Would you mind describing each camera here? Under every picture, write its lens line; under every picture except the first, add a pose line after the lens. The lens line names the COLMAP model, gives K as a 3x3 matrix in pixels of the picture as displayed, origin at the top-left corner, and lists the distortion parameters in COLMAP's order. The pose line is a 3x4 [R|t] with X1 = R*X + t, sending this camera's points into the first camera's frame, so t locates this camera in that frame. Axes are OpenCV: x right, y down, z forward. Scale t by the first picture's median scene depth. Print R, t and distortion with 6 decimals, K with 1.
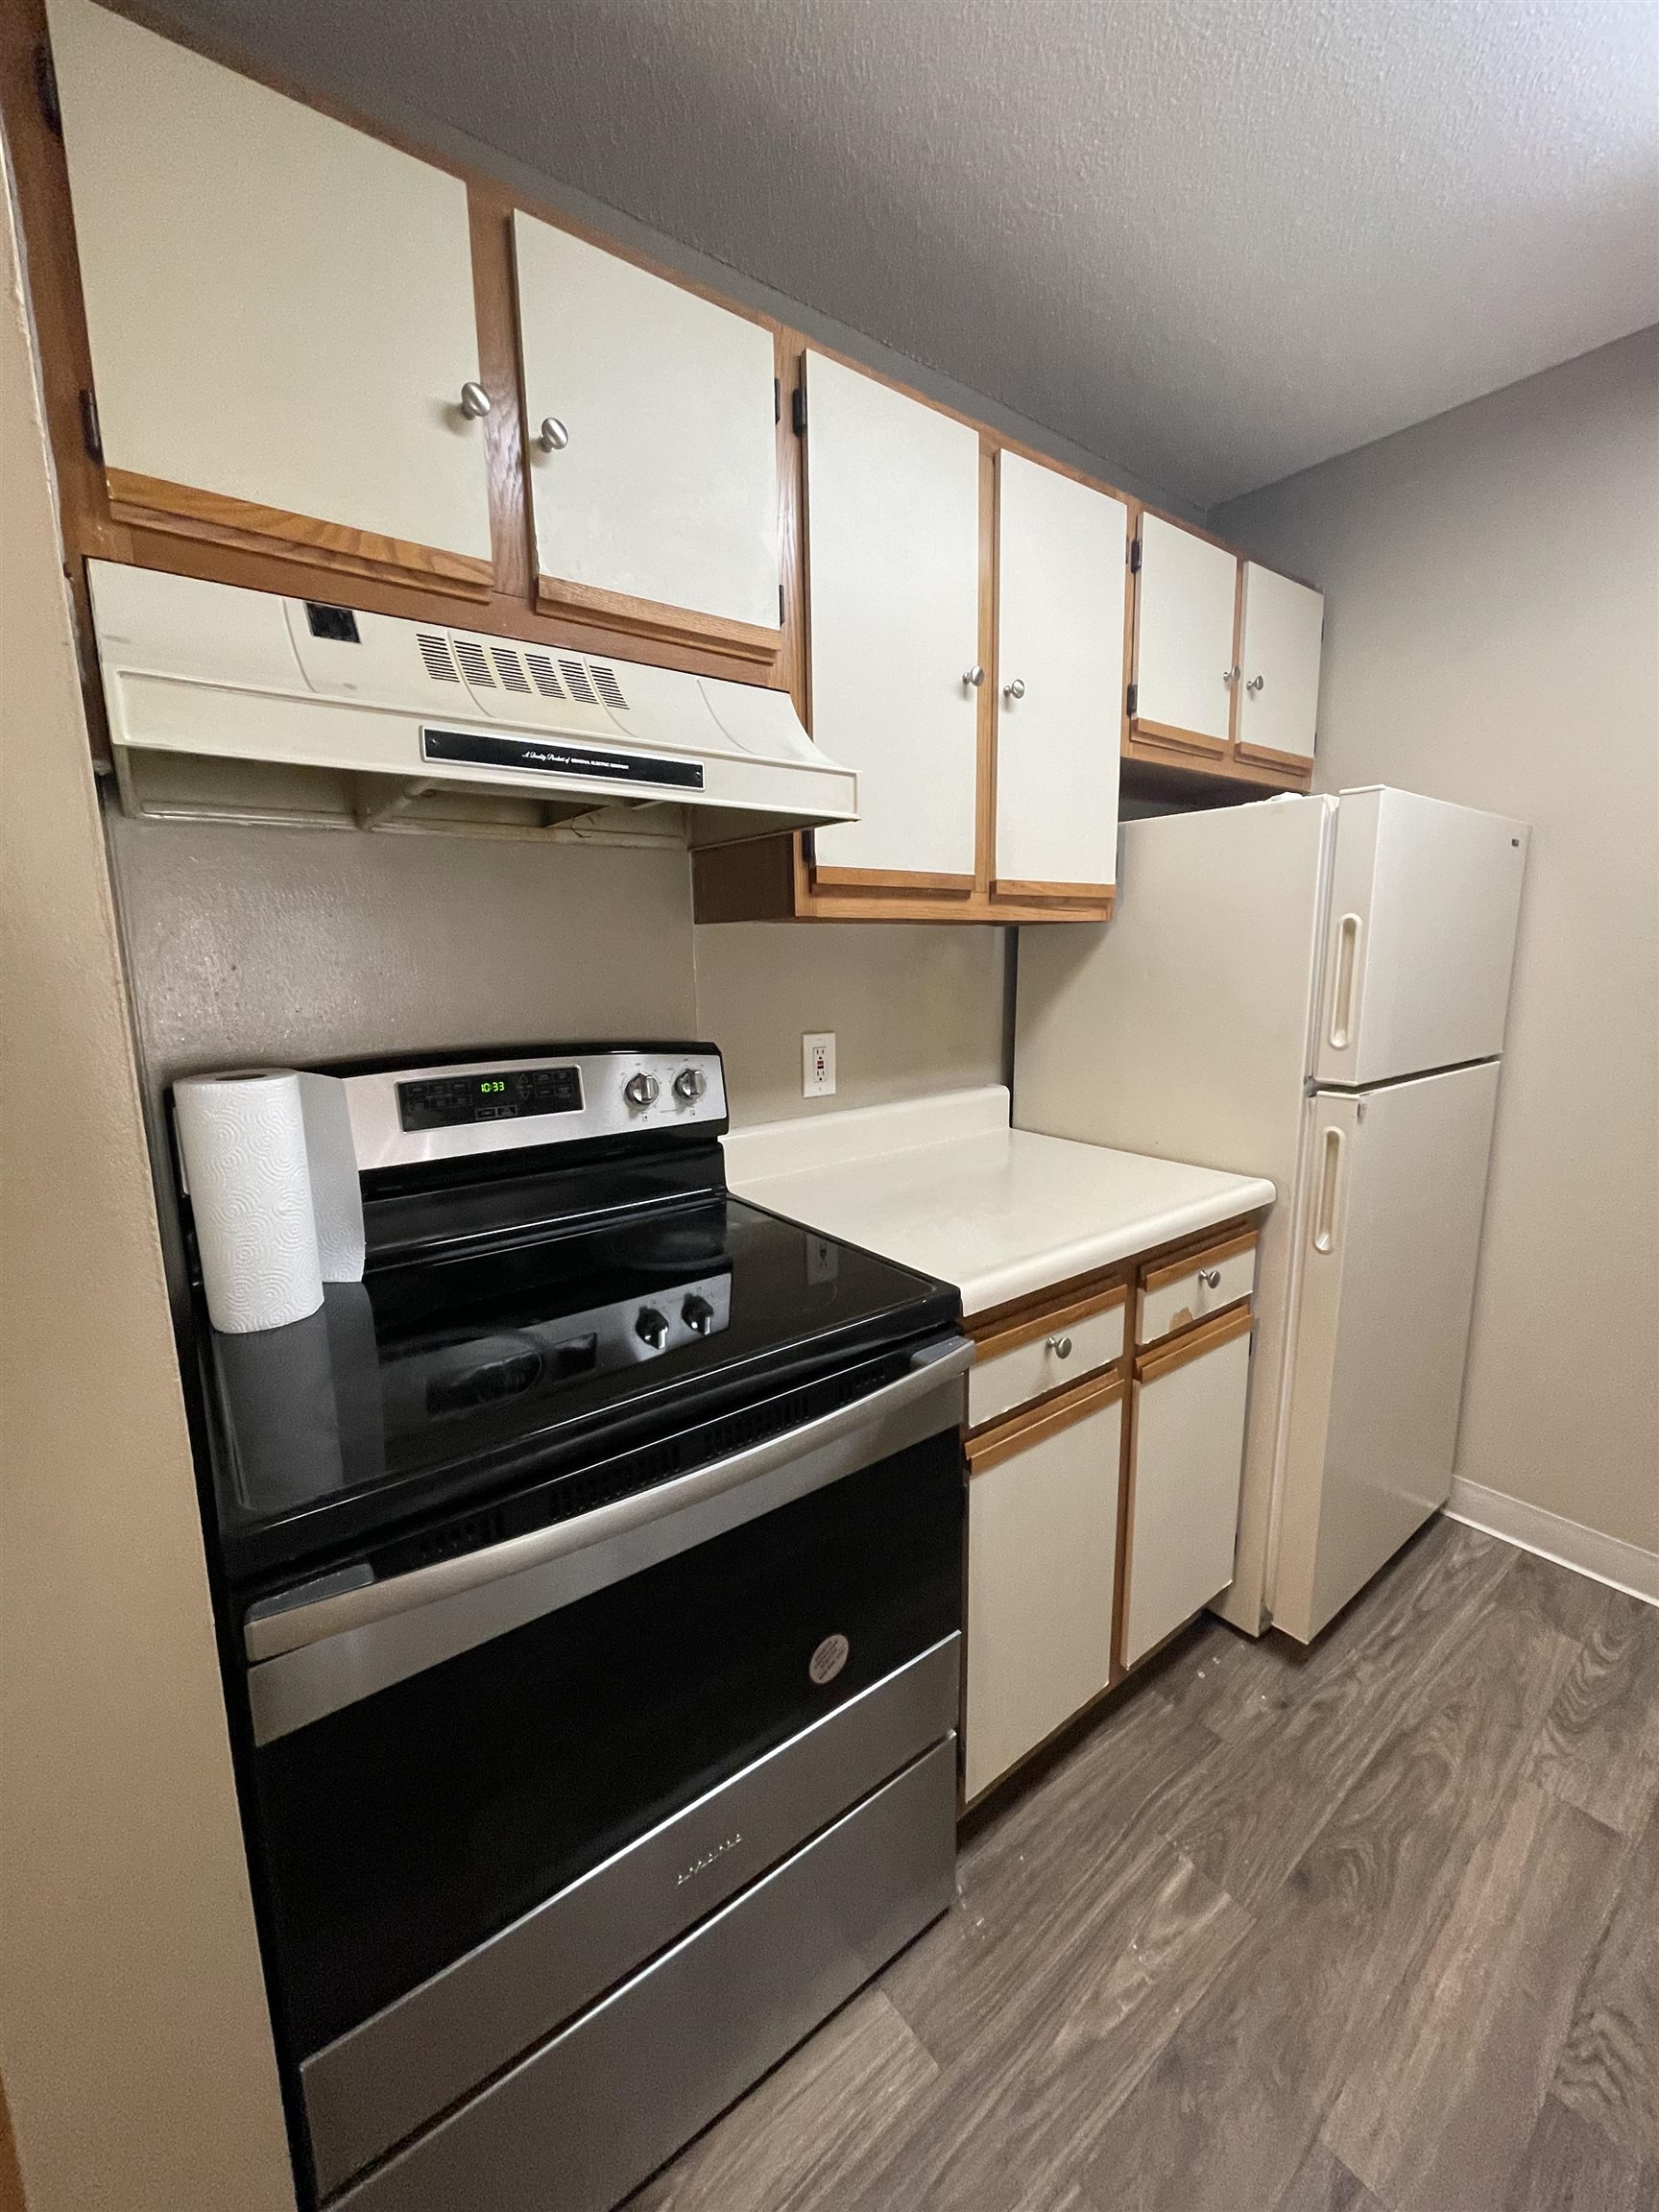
lens RADIAL K [[885.7, 0, 822.9], [0, 885.7, 1095.3], [0, 0, 1]] dist [-0.000863, -0.000339]
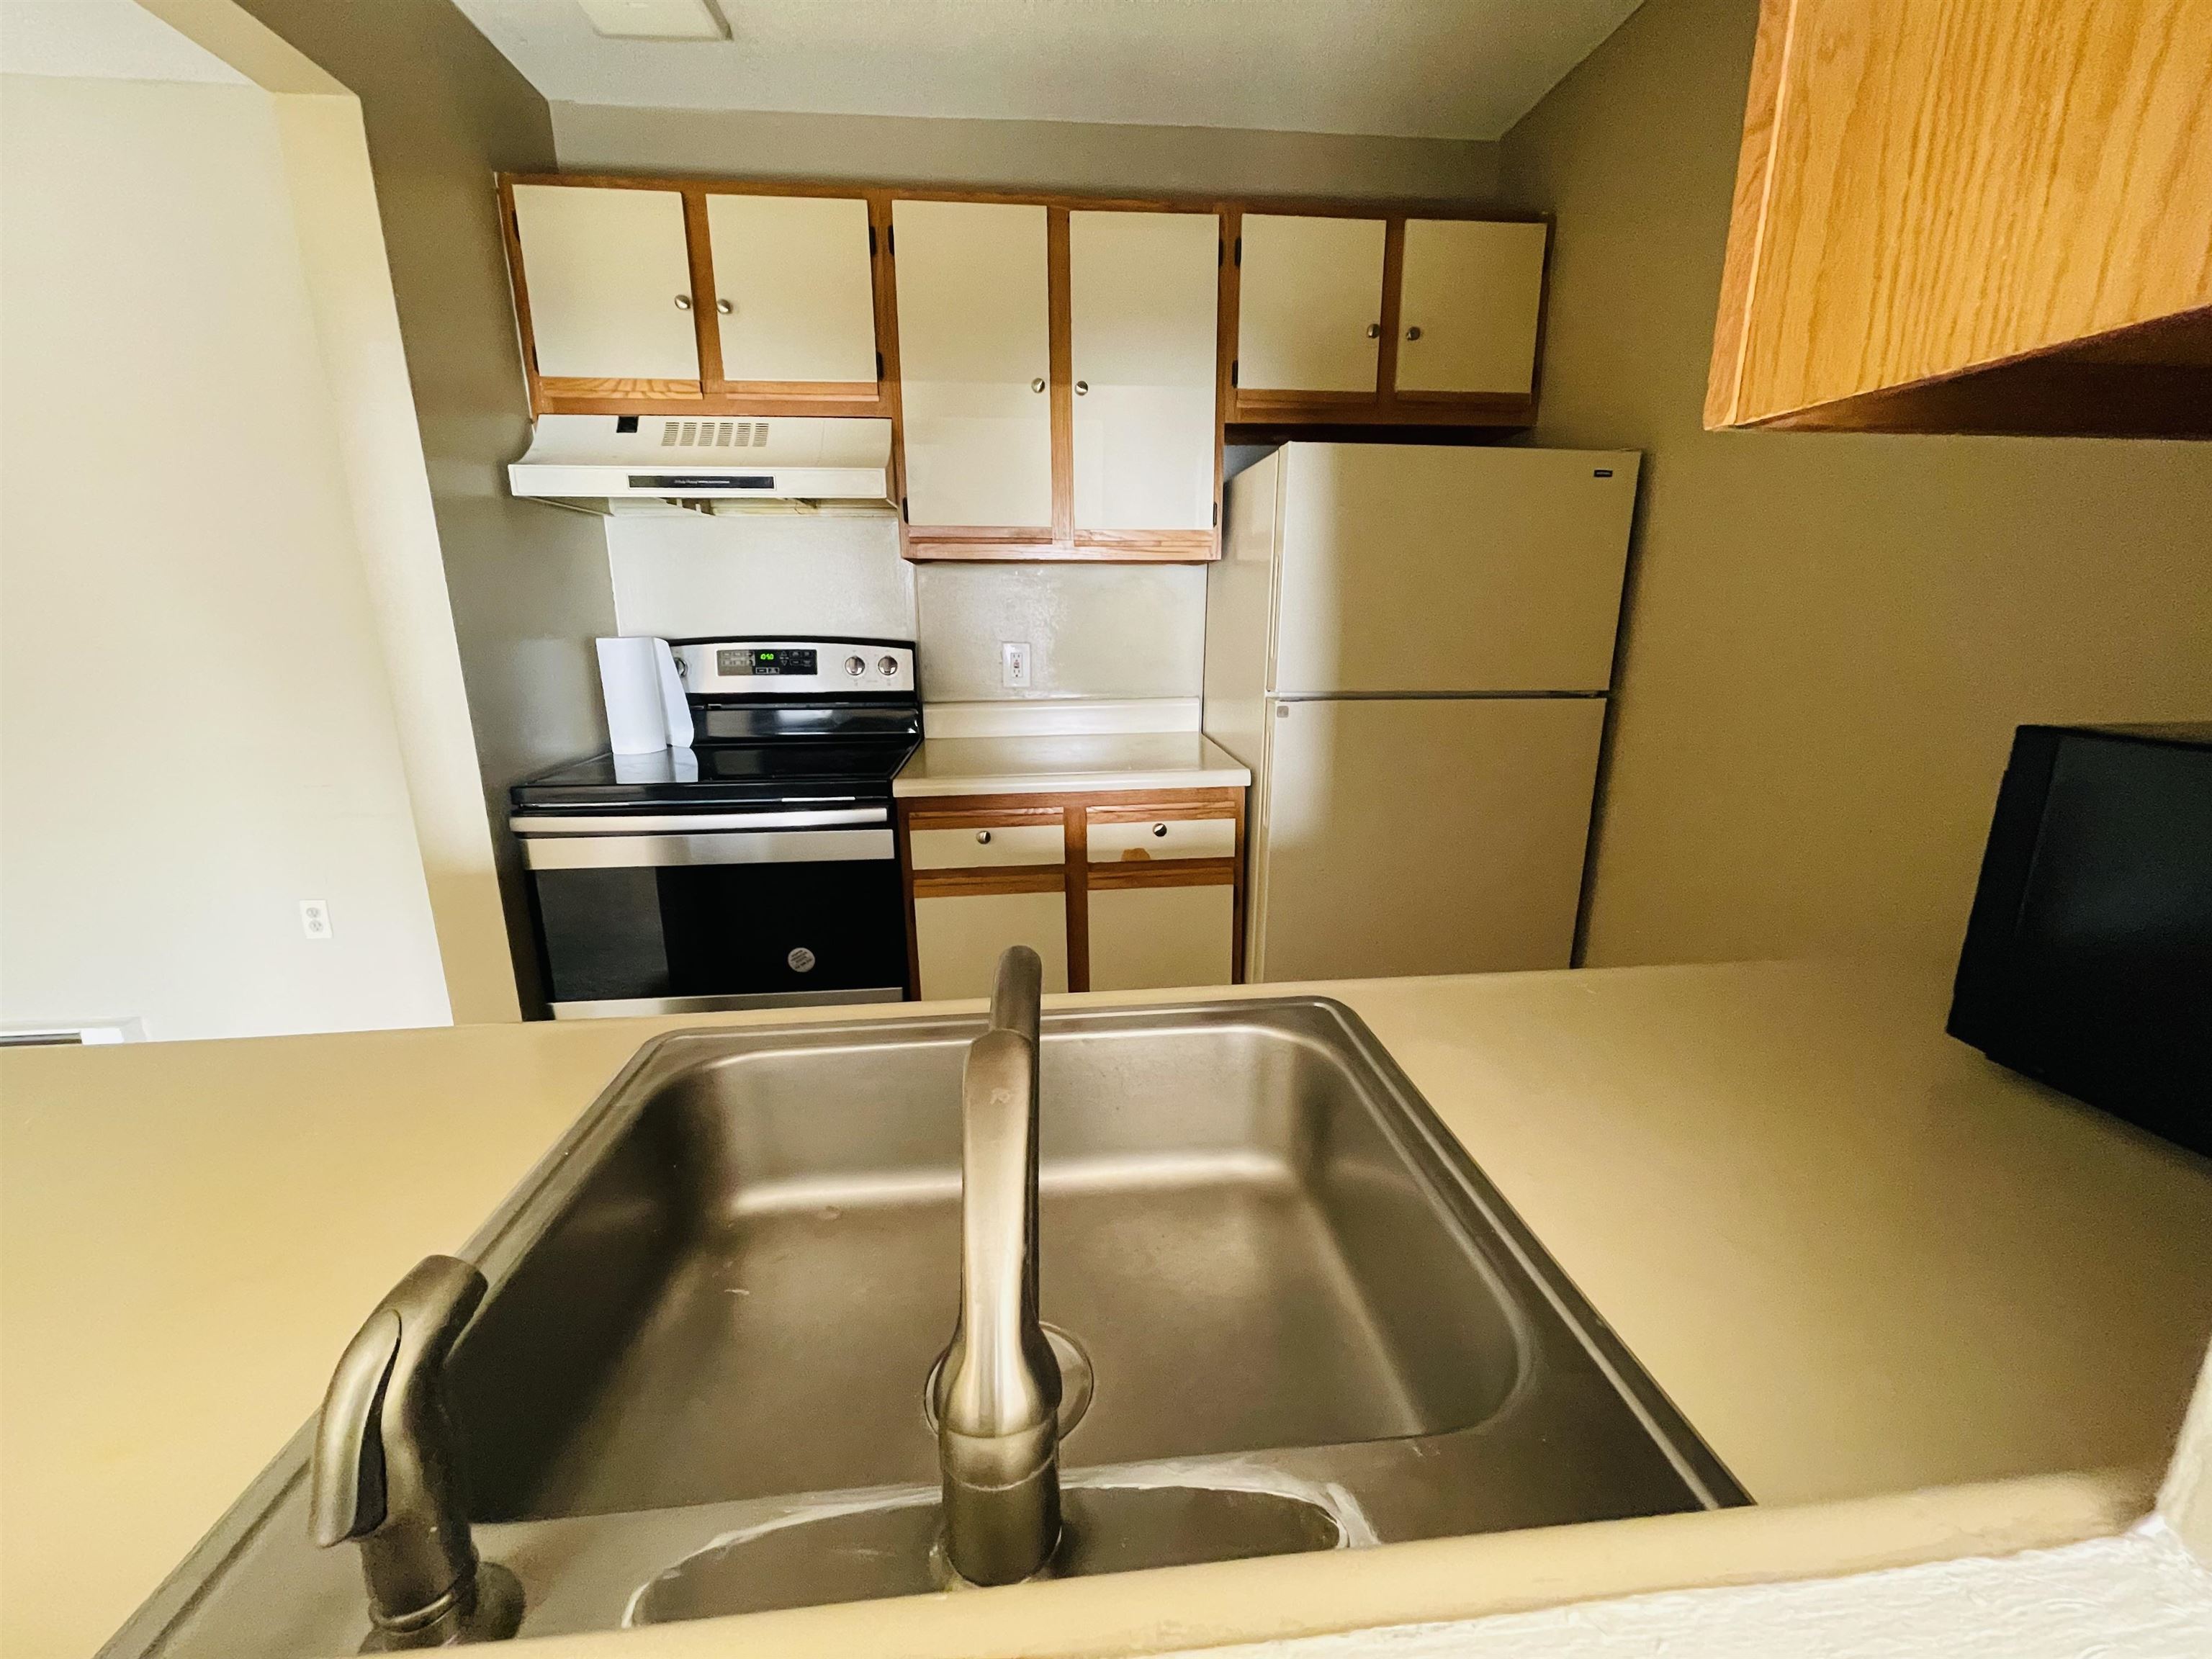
lens RADIAL K [[892.3, 0, 1110.2], [0, 892.3, 825.4], [0, 0, 1]] dist [-0.001516, 0.000369]
pose [[0.854424, 0.134449, -0.501879, 1.077242], [-0.091159, 0.989748, 0.109951, 0.061050], [0.511517, -0.048194, 0.857921, -0.206692]]
